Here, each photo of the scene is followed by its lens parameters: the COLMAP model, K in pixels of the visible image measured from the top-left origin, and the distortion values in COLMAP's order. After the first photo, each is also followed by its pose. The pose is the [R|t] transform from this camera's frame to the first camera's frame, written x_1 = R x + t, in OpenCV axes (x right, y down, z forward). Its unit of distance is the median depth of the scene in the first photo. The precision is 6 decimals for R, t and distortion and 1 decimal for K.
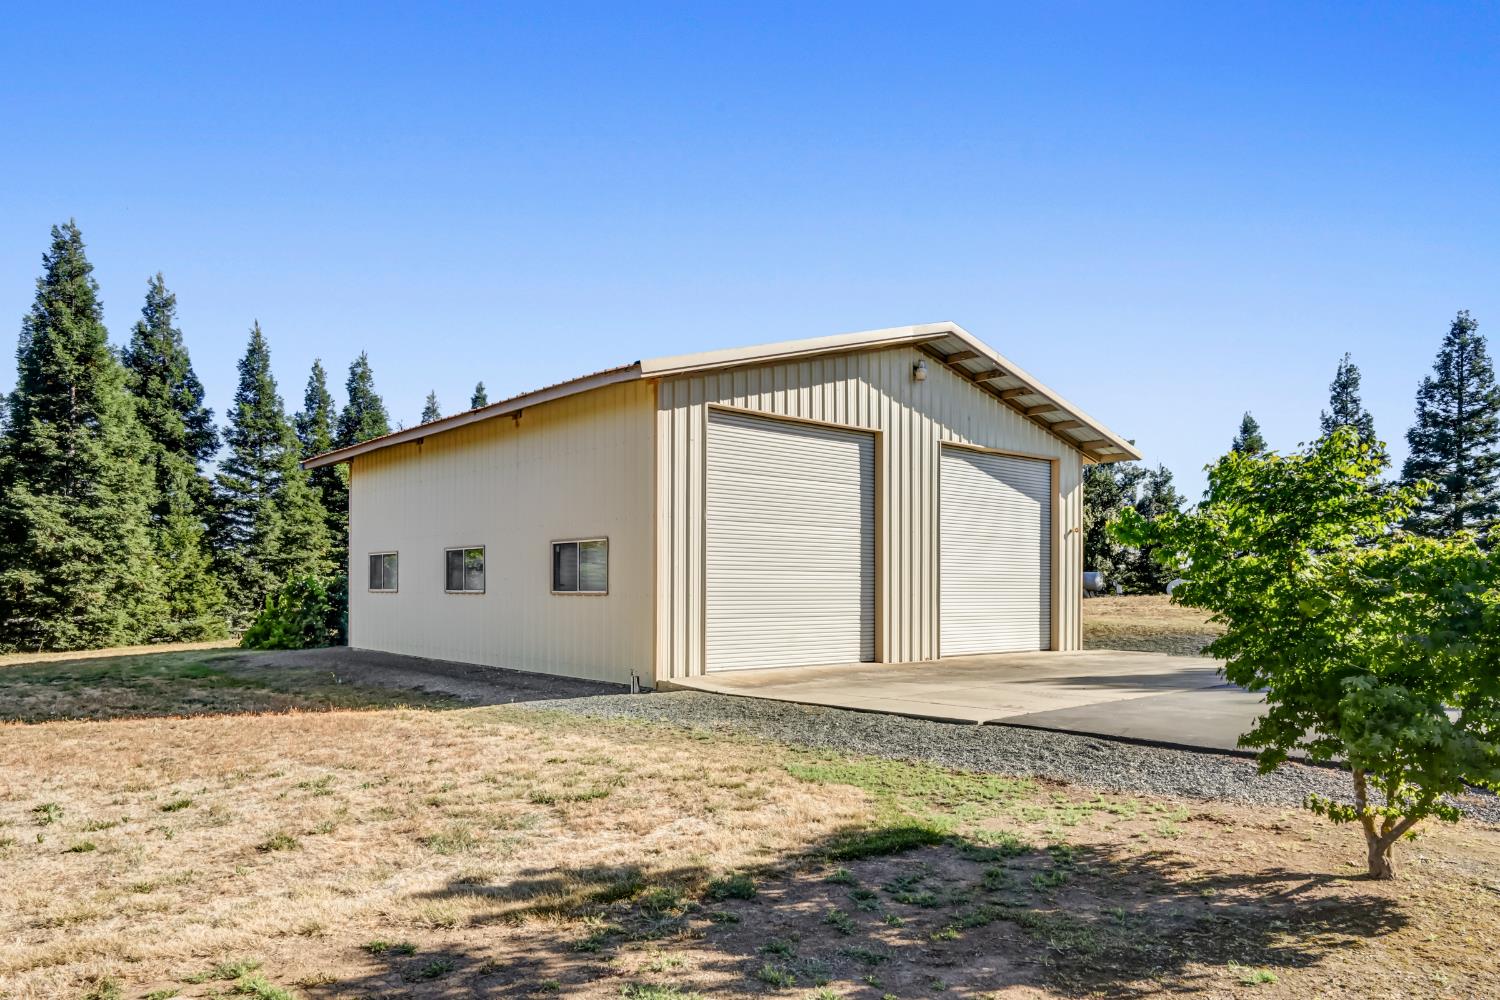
lens RADIAL K [[1004.1, 0, 721.3], [0, 1004.1, 581.2], [0, 0, 1]] dist [-0.007939, -0.002342]
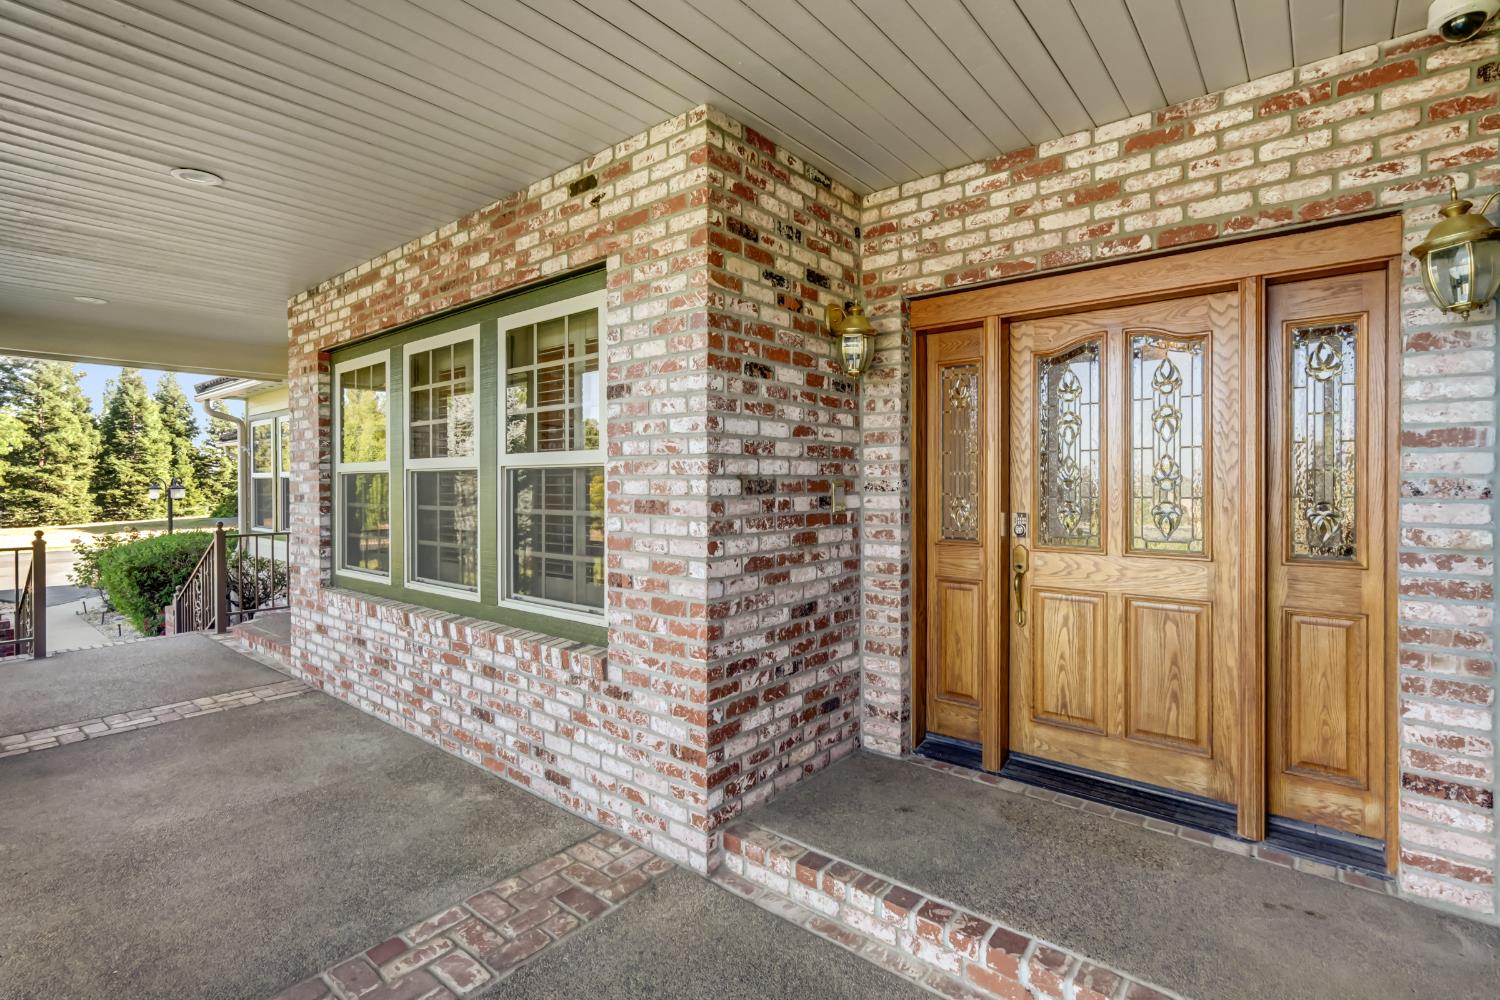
lens RADIAL K [[705.9, 0, 741.7], [0, 705.9, 486.5], [0, 0, 1]] dist [0.000307, 0.001360]
pose [[0.984848, -0.009855, 0.173139, 0.534736], [0.007224, 0.999849, 0.015820, -0.033474], [-0.173268, -0.014330, 0.984770, -0.993617]]
